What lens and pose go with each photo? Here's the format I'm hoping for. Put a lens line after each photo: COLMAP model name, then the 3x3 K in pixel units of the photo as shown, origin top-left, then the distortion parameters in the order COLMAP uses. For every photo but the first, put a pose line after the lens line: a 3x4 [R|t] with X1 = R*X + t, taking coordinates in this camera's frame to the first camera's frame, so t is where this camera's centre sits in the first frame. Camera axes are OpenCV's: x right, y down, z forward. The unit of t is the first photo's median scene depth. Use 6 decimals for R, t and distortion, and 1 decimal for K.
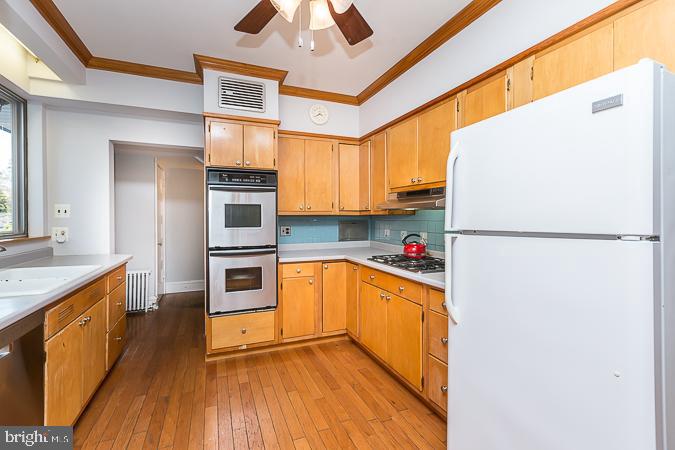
lens RADIAL K [[306.4, 0, 333.1], [0, 306.4, 219.9], [0, 0, 1]] dist [-0.000938, -0.000645]
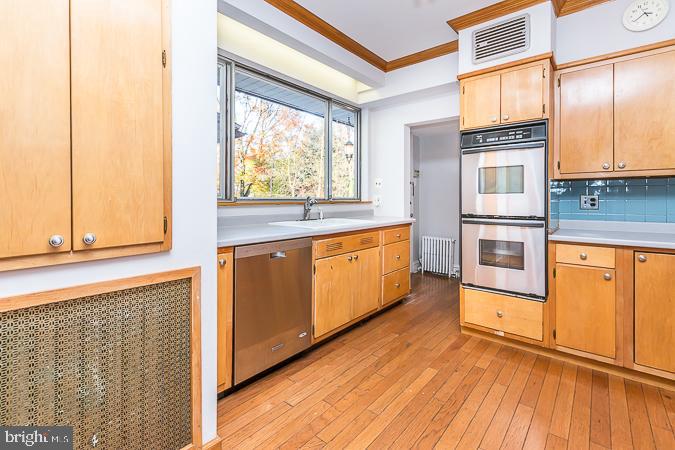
lens RADIAL K [[306.4, 0, 322.4], [0, 306.4, 197.5], [0, 0, 1]] dist [-0.000938, -0.000645]
pose [[0.461776, 0.005438, -0.886980, 0.234519], [-0.012523, 0.999922, -0.000389, 0.041861], [0.886908, 0.011287, 0.461808, 0.157125]]
